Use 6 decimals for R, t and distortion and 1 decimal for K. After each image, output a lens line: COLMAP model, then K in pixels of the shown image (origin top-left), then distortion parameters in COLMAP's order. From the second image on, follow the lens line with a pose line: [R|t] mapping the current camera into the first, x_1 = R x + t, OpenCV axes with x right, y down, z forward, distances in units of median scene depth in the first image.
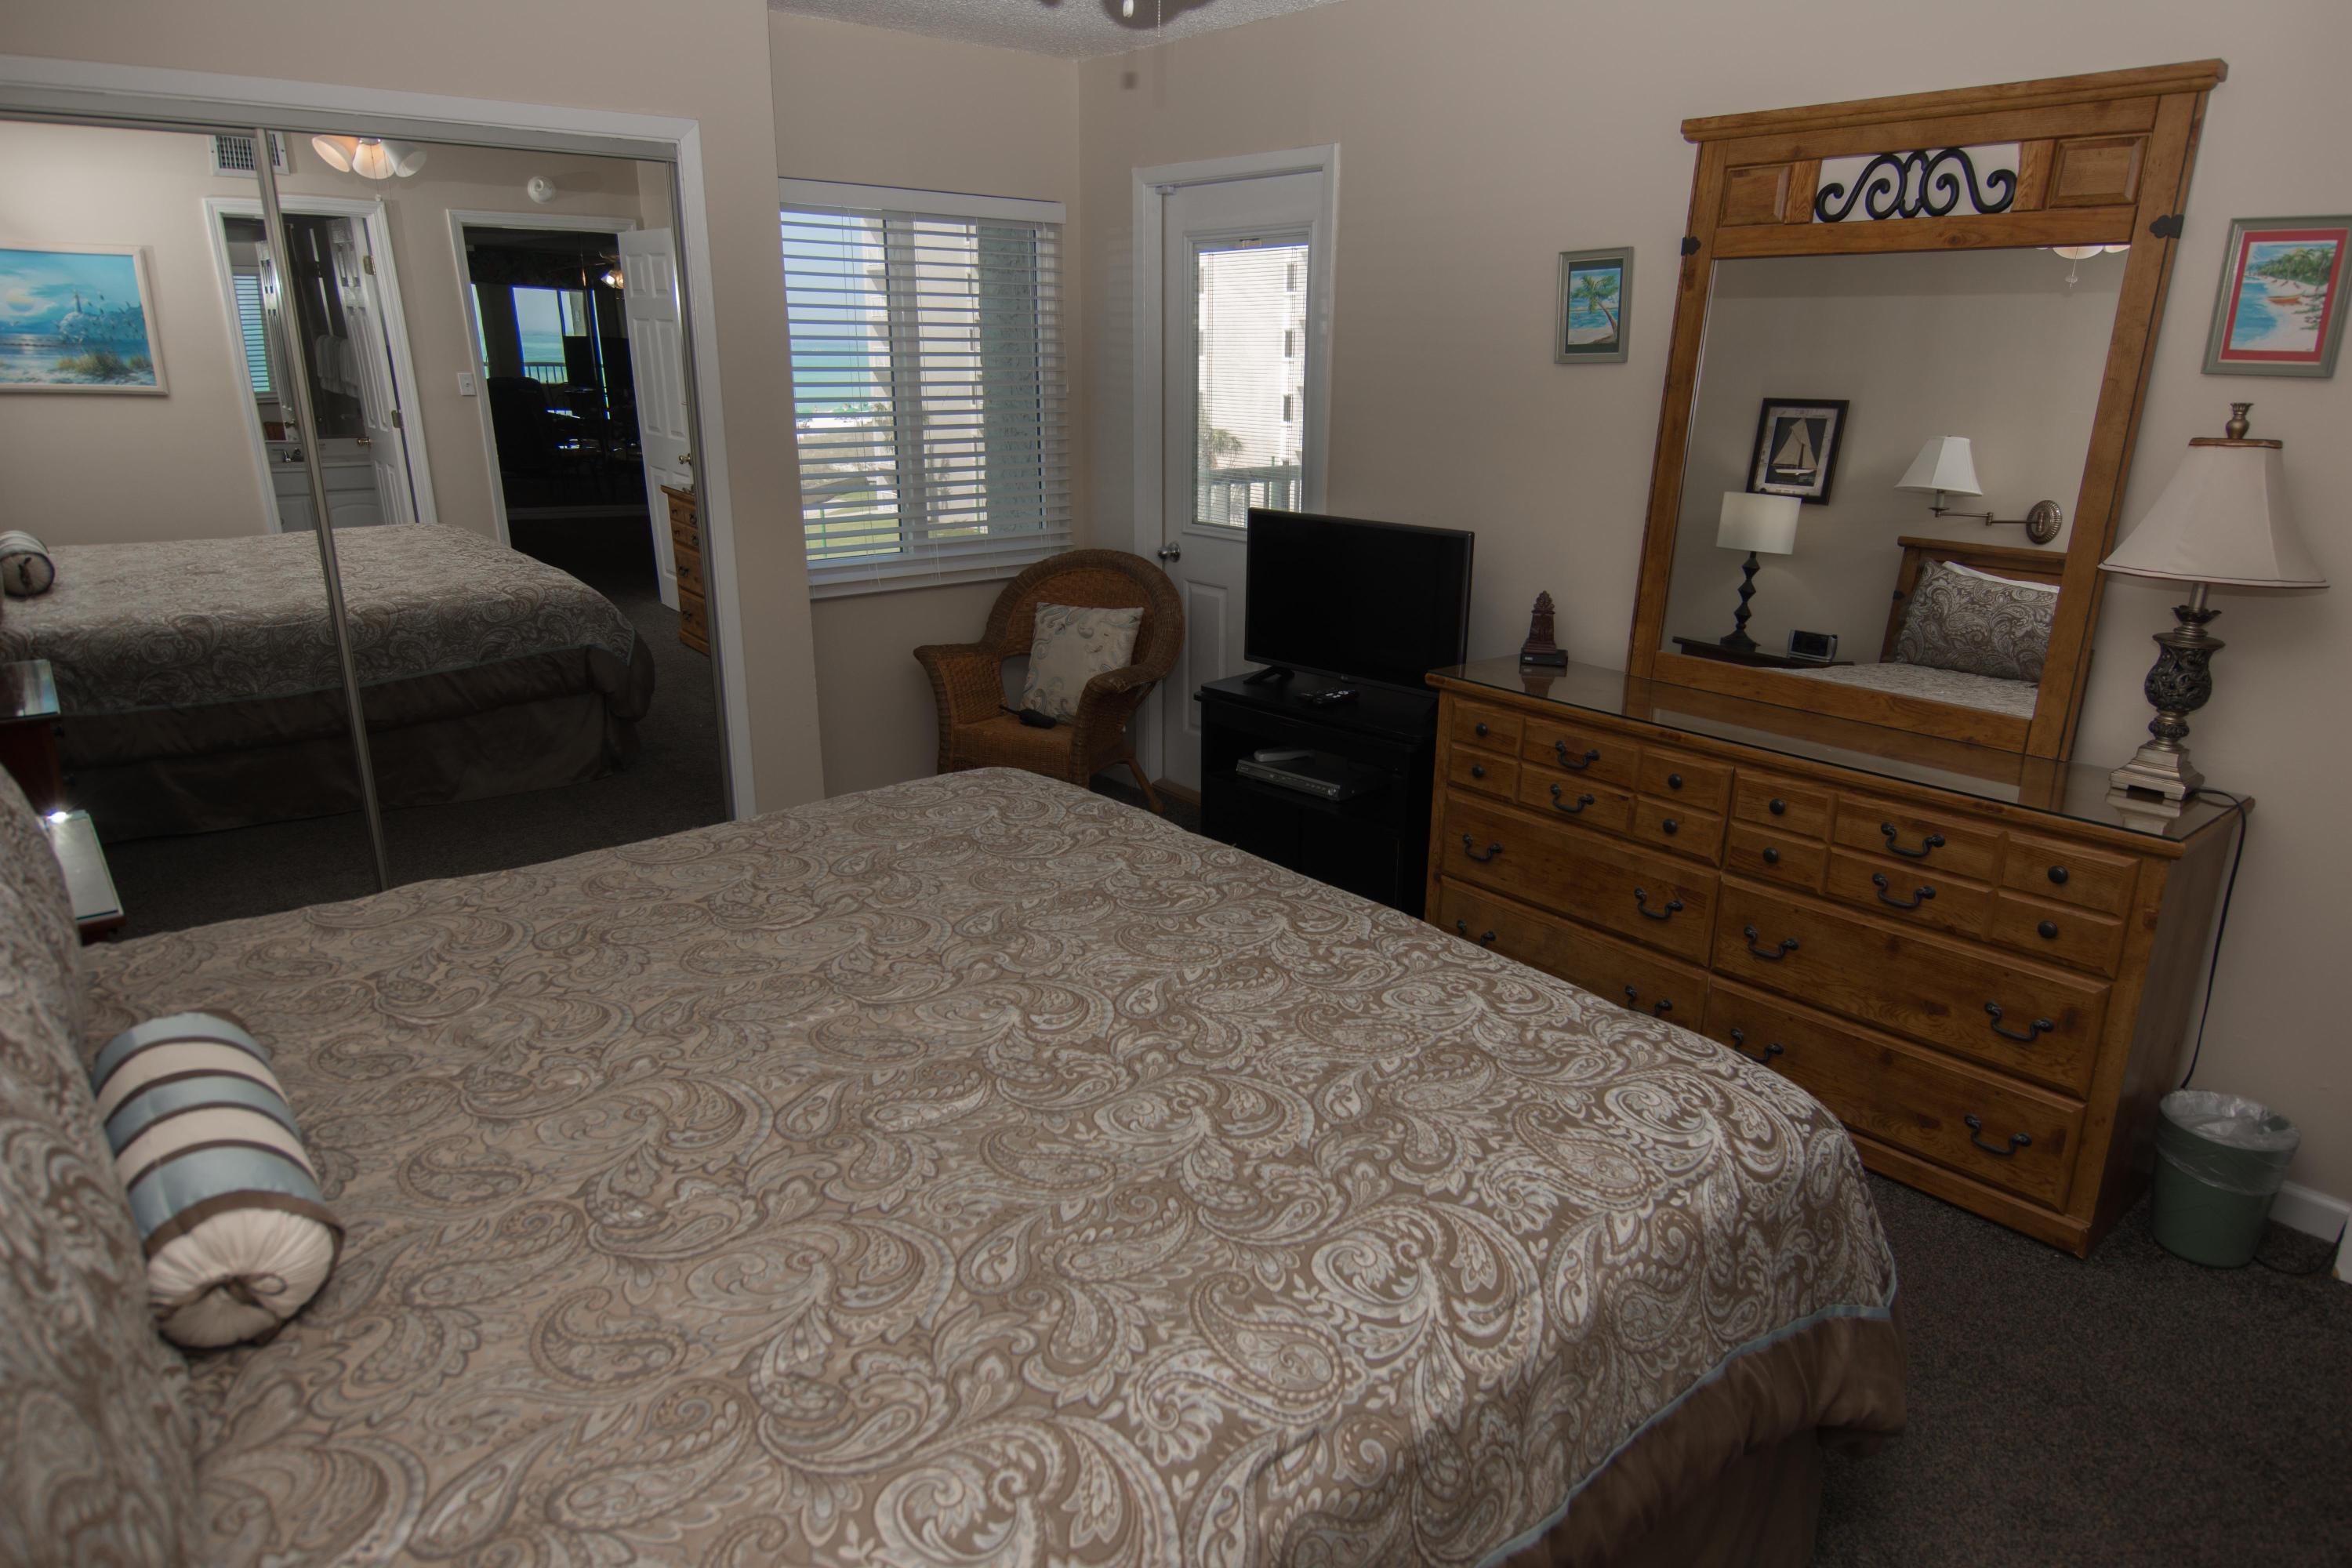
lens RADIAL K [[1434.5, 0, 1203.7], [0, 1434.5, 778.7], [0, 0, 1]] dist [0.015183, -0.024265]
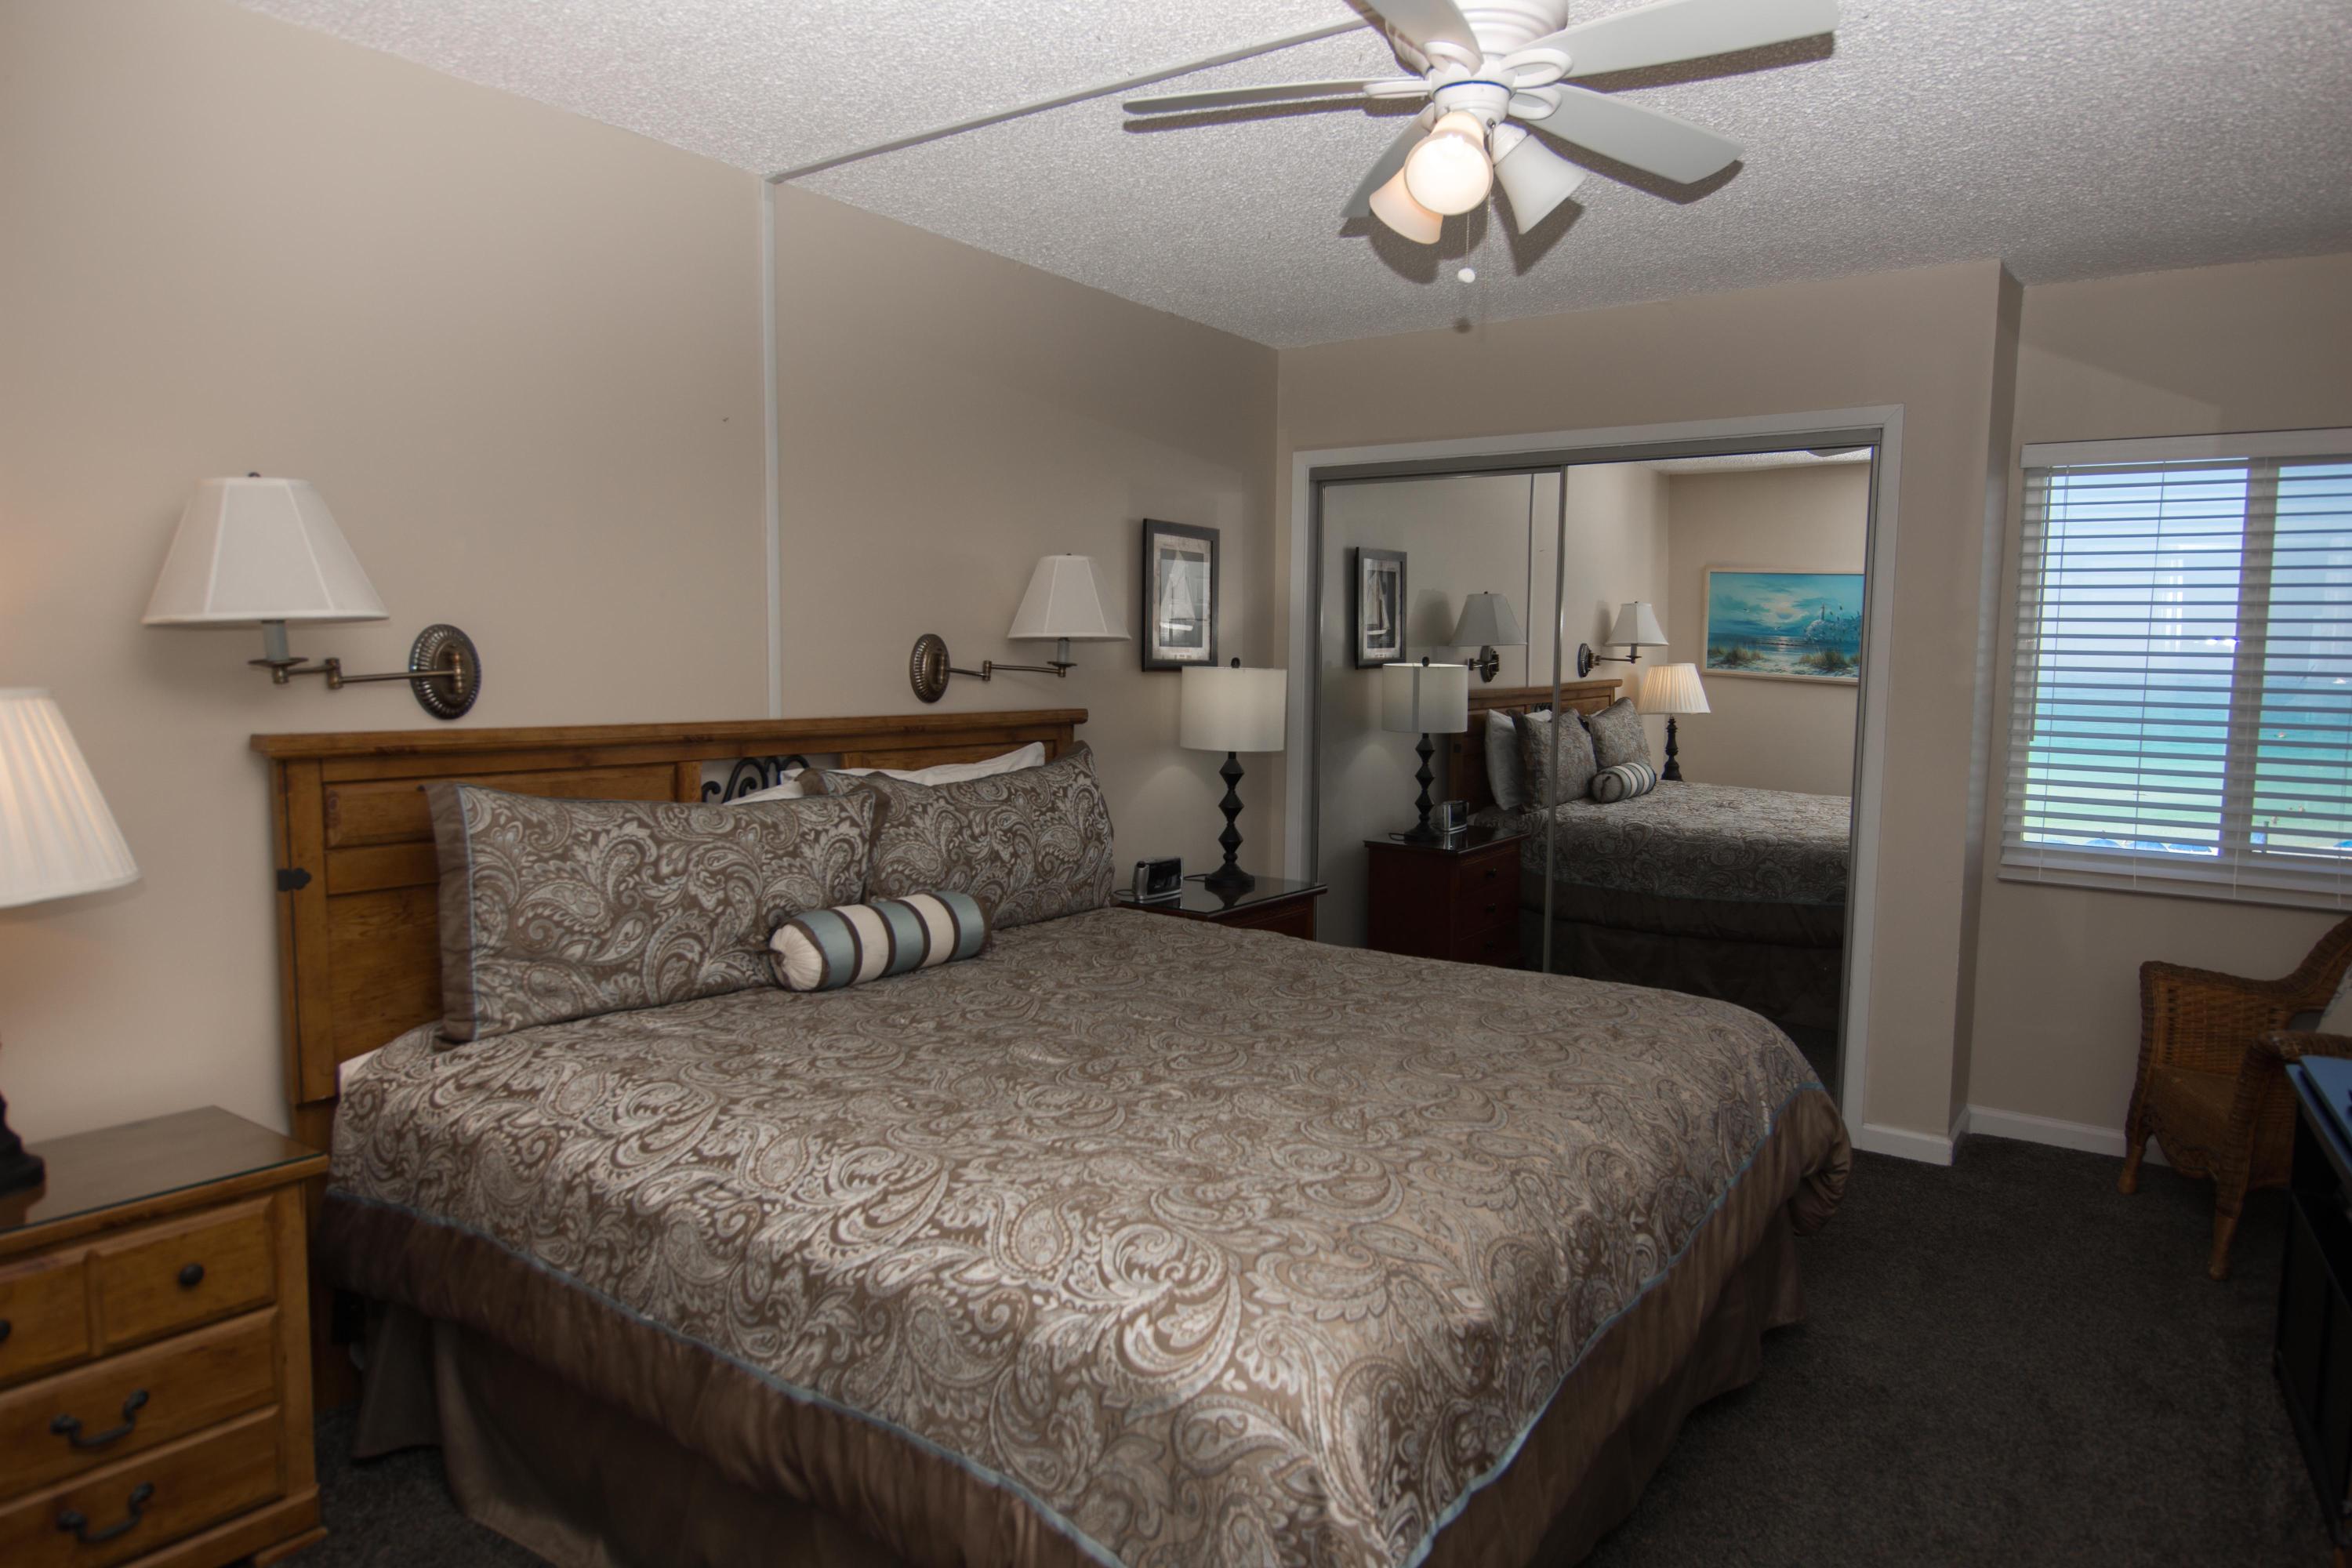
lens RADIAL K [[1434.5, 0, 1203.7], [0, 1434.5, 778.7], [0, 0, 1]] dist [0.015183, -0.024265]
pose [[0.243141, 0.074232, -0.967146, 1.333366], [-0.294473, 0.955660, -0.000680, -0.091386], [0.924212, 0.284964, 0.254219, 0.761236]]
